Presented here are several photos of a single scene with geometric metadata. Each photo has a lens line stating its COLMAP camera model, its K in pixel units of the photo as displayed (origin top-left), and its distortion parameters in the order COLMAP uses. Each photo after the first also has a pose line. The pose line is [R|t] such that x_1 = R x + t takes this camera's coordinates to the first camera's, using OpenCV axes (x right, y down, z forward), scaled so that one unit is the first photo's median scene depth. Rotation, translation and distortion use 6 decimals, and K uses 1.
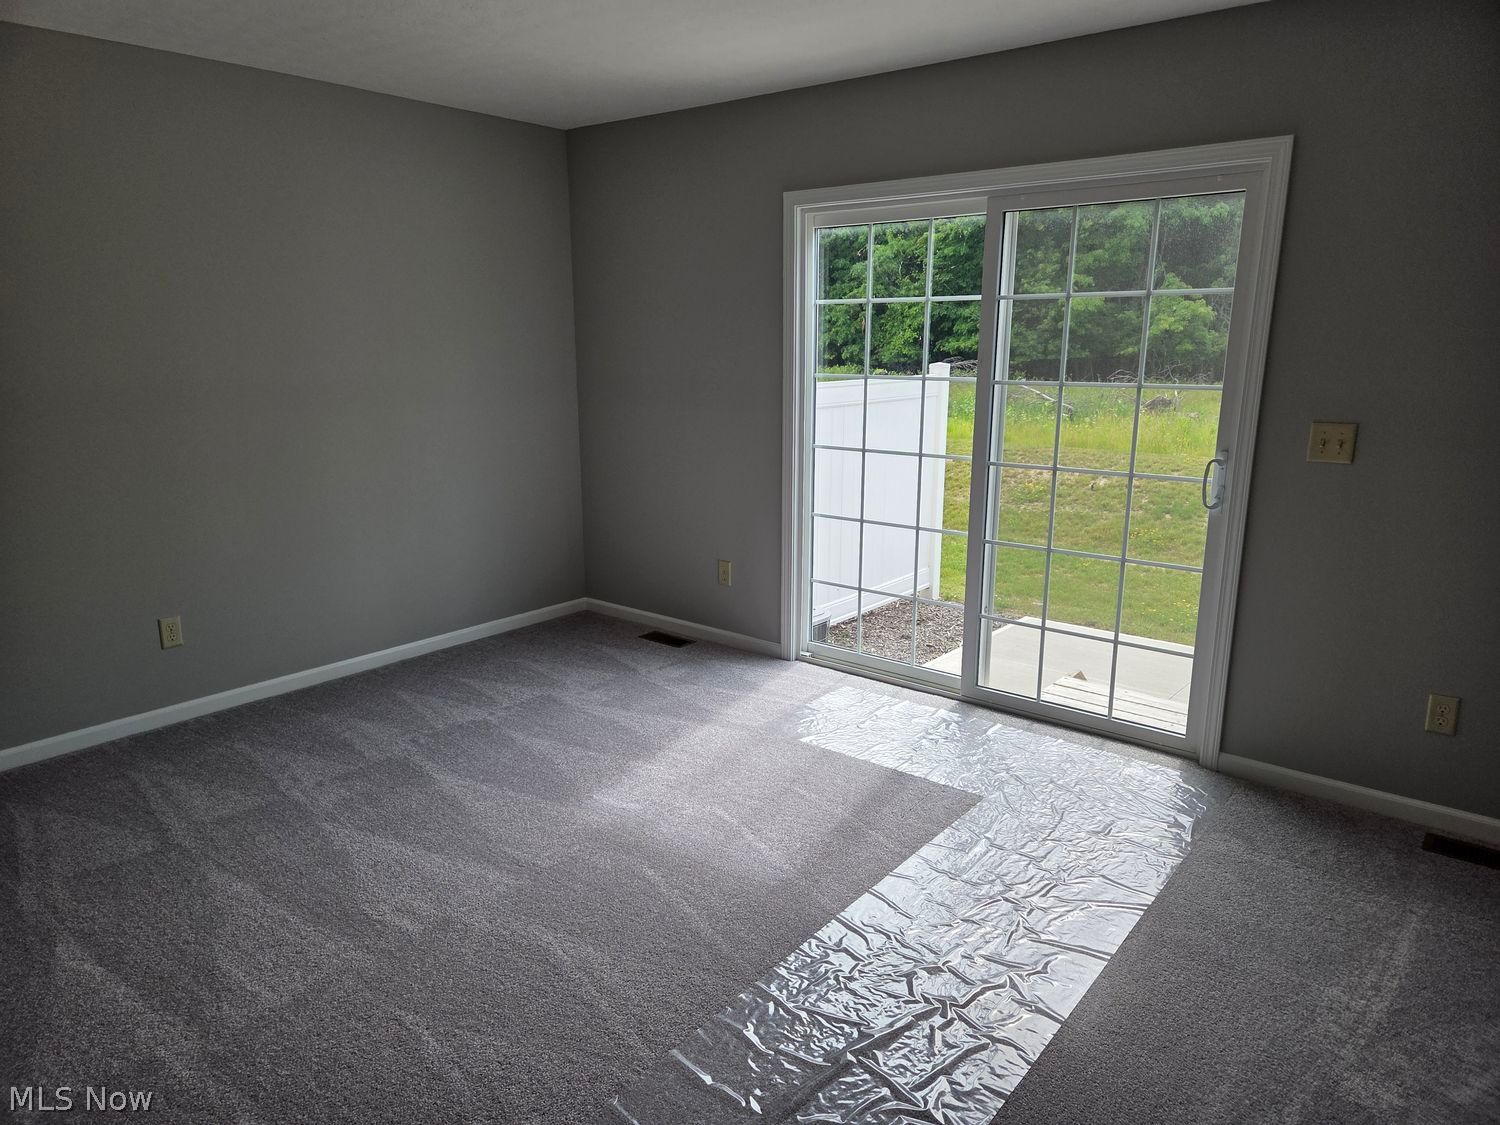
lens RADIAL K [[1001.3, 0, 730.6], [0, 1001.3, 571.1], [0, 0, 1]] dist [0.072743, -0.068621]
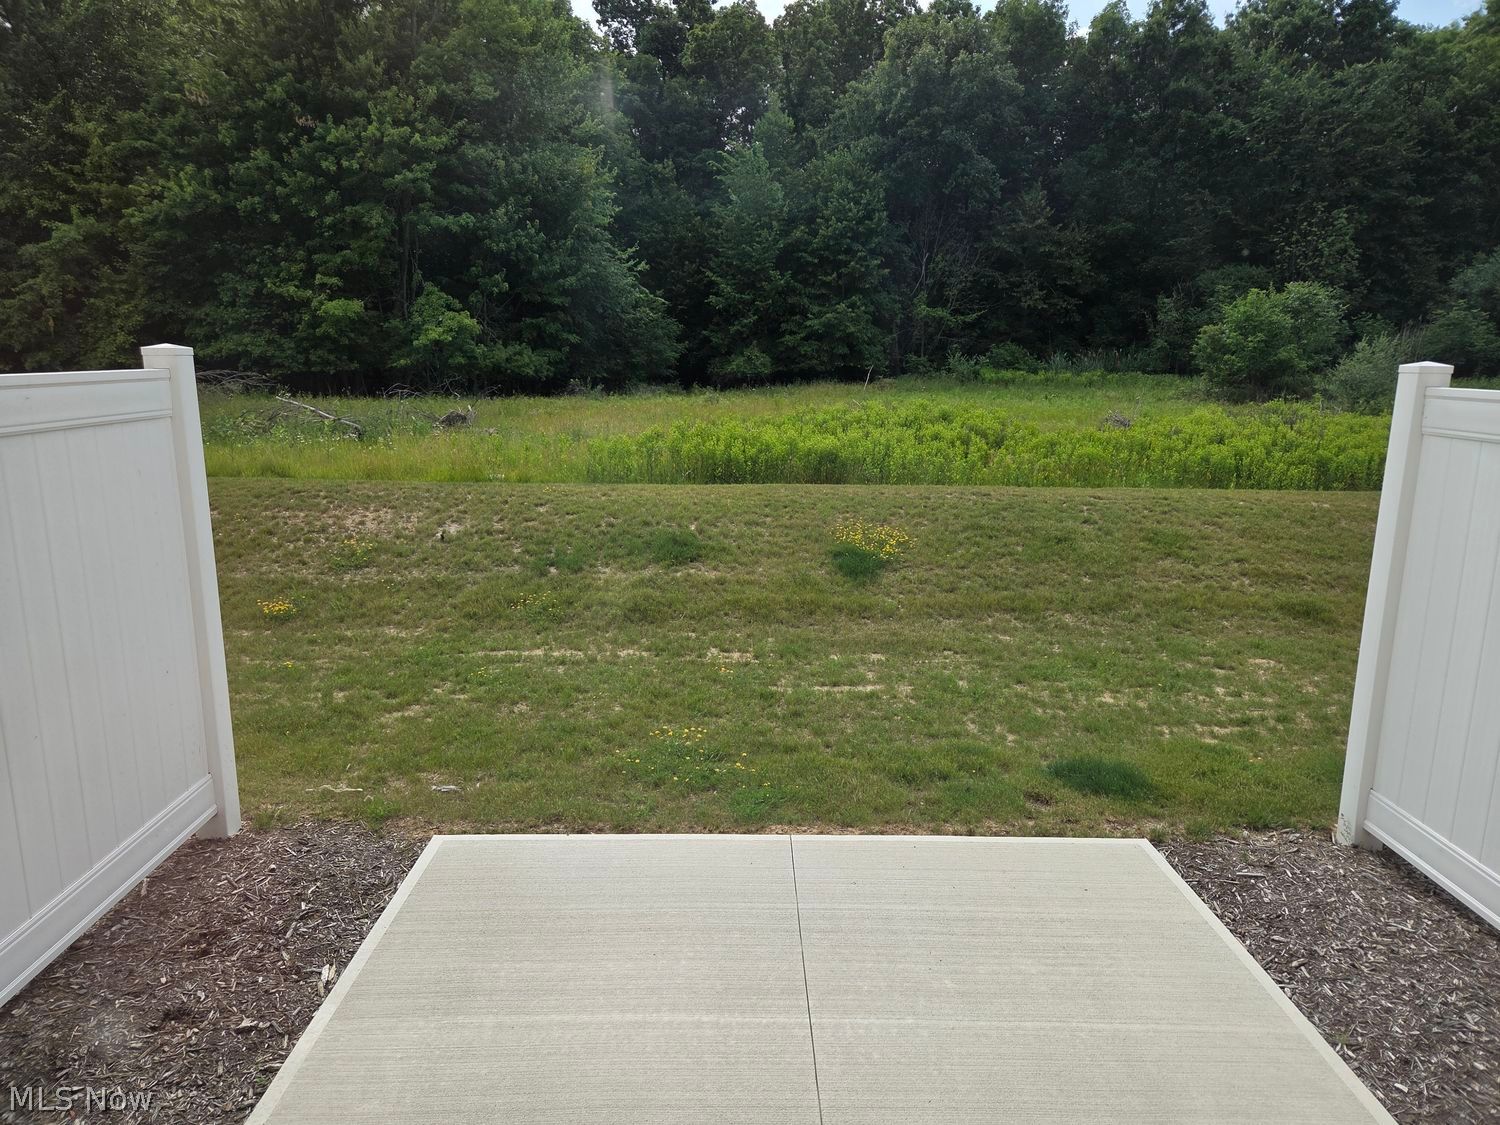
lens RADIAL K [[1010.4, 0, 746.5], [0, 1010.4, 564.5], [0, 0, 1]] dist [0.081842, -0.071122]
pose [[0.763770, -0.125355, 0.633200, 0.187144], [0.140135, 0.989767, 0.026913, -0.155213], [-0.630094, 0.068178, 0.773520, 0.896032]]
